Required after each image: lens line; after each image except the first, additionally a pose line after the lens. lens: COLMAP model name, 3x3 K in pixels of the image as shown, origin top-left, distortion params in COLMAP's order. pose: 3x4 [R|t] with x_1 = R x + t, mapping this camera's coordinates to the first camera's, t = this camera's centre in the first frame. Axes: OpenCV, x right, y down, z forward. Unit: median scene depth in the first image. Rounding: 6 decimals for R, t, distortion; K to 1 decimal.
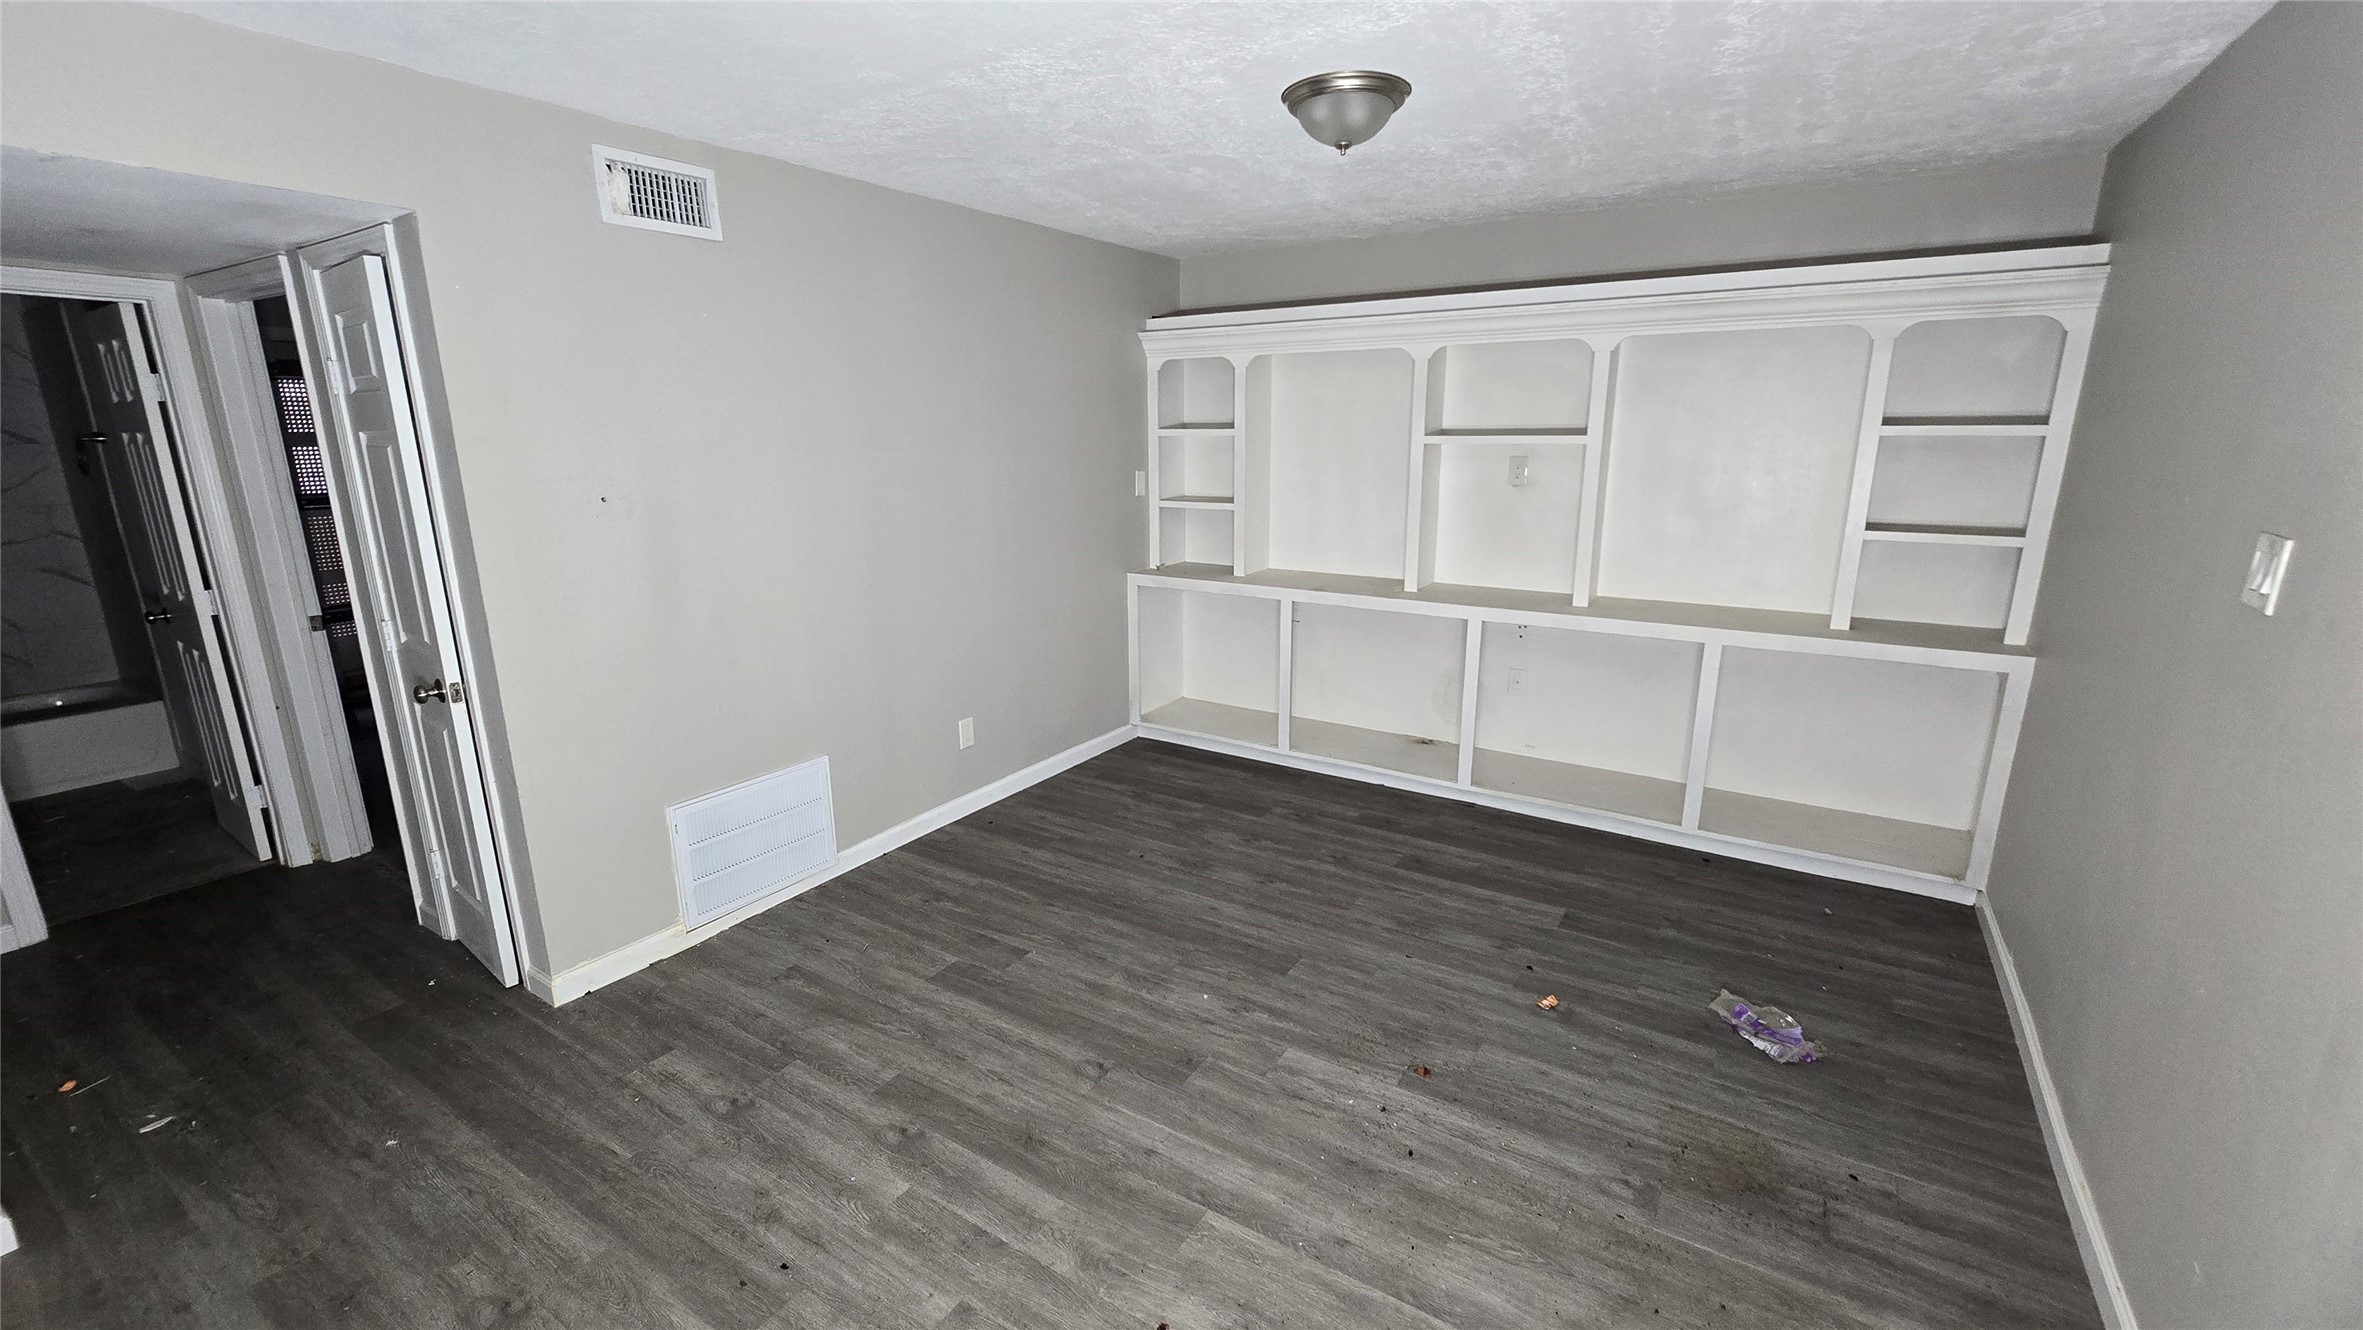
lens RADIAL K [[958.6, 0, 1191.7], [0, 958.6, 667.1], [0, 0, 1]] dist [-0.005335, 0.000261]
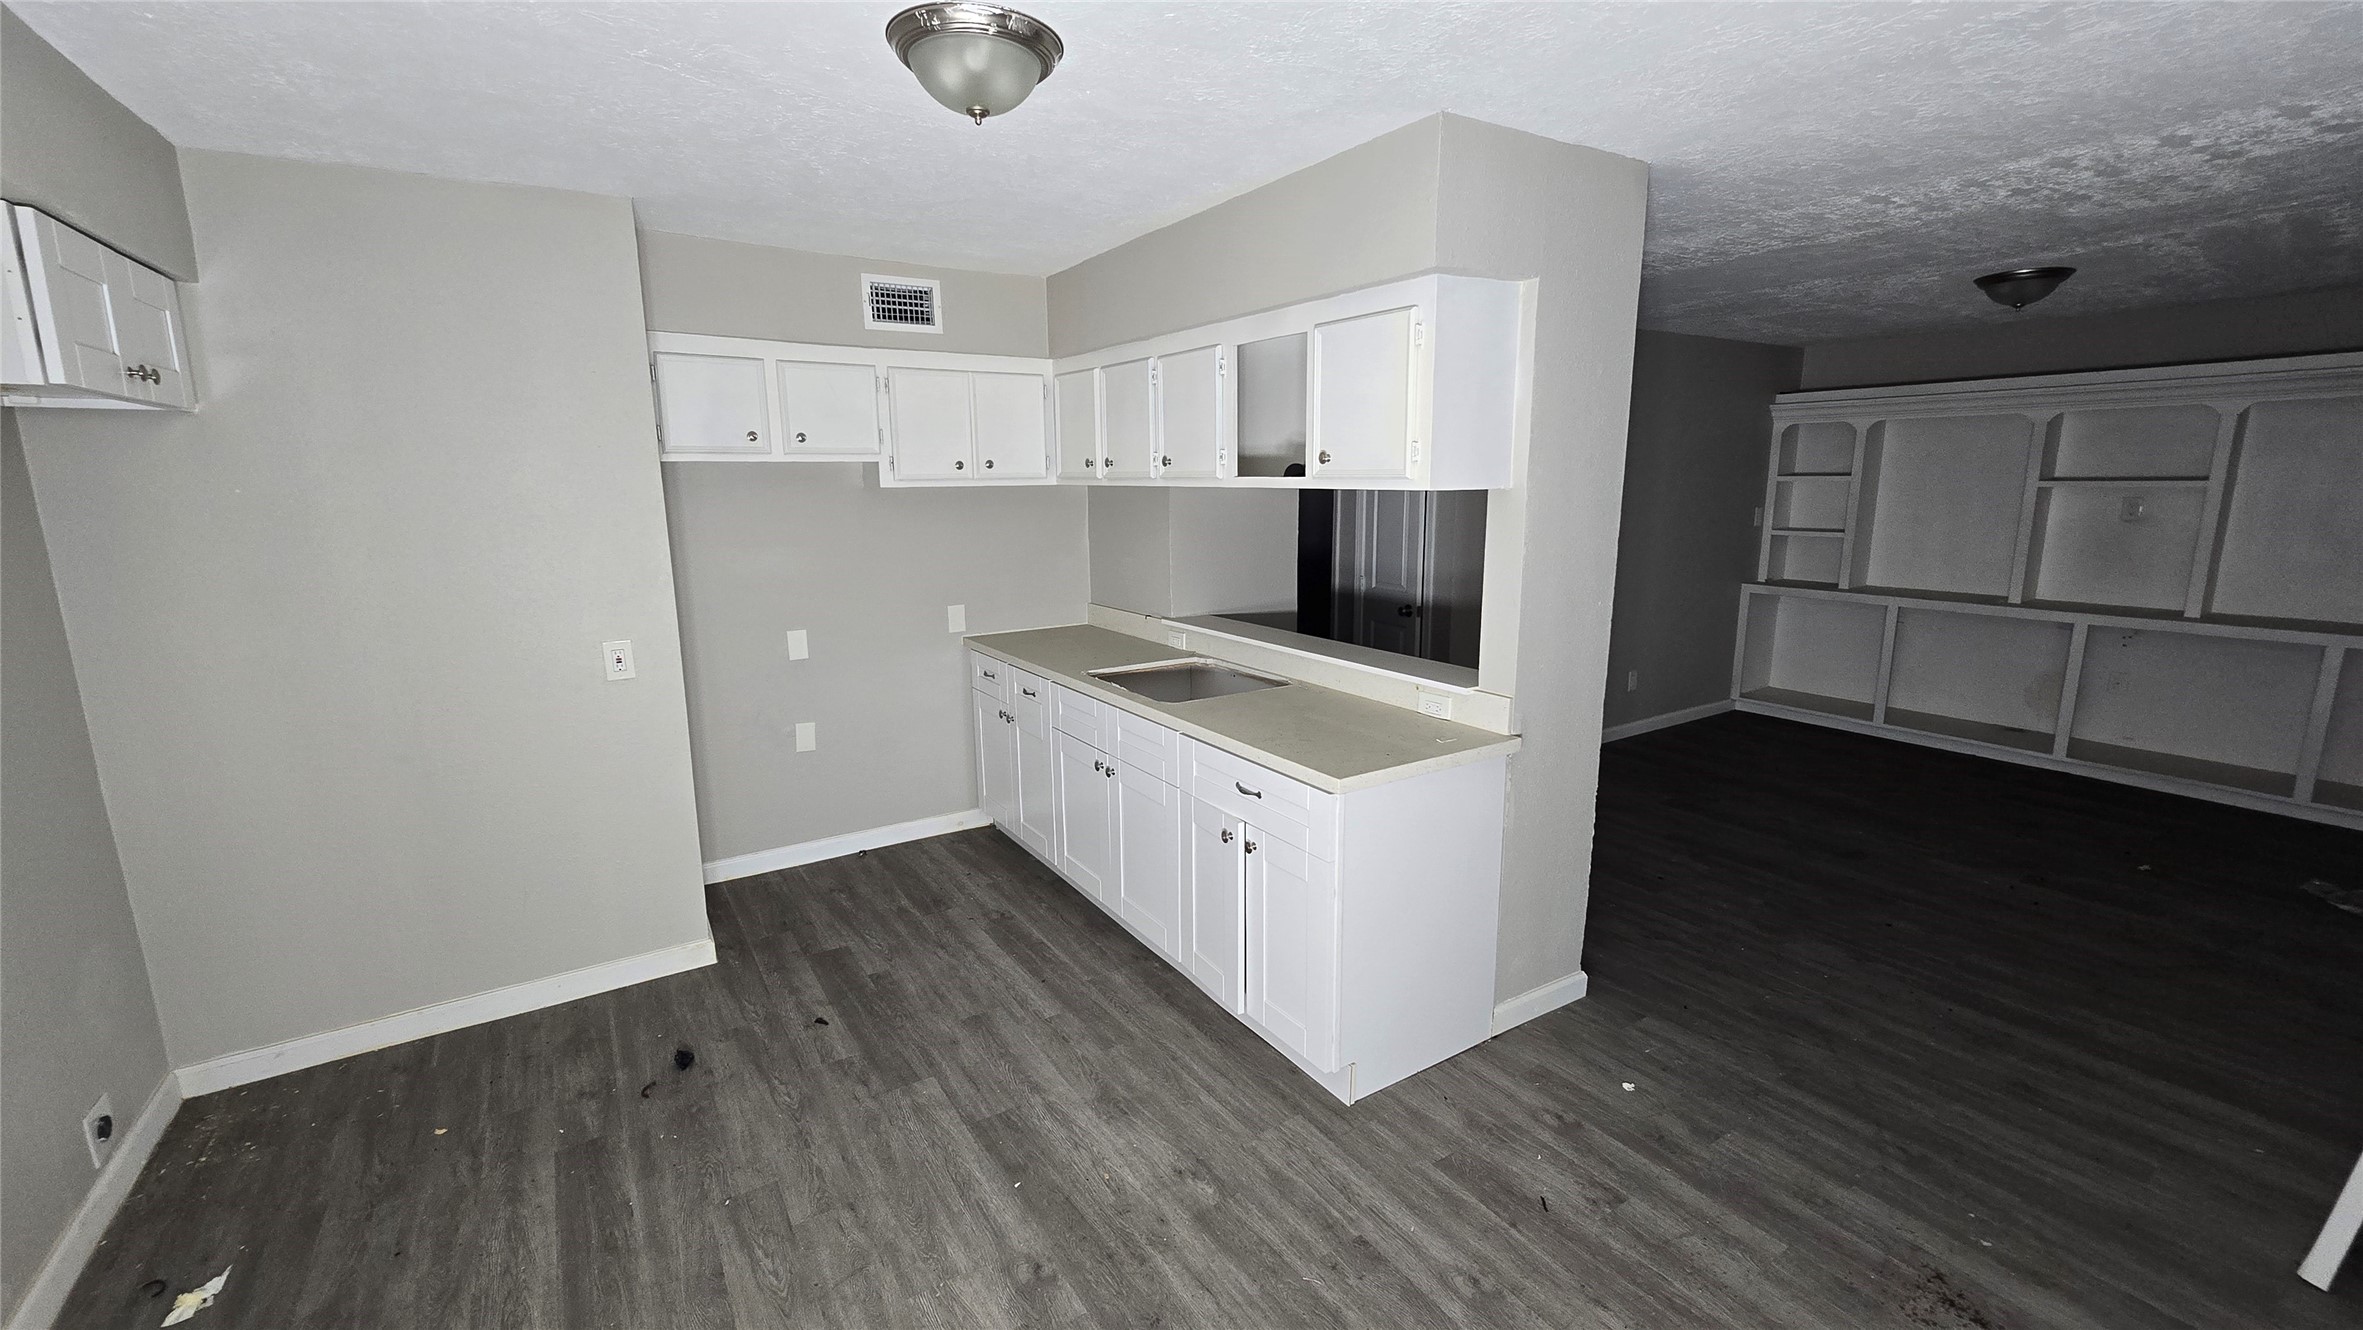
lens RADIAL K [[965.2, 0, 1181.5], [0, 965.2, 665.0], [0, 0, 1]] dist [-0.002342, -0.000757]
pose [[0.905738, 0.073888, -0.417347, -0.209864], [-0.094649, 0.995081, -0.029240, 0.130698], [0.413134, 0.065985, 0.908277, -0.543984]]
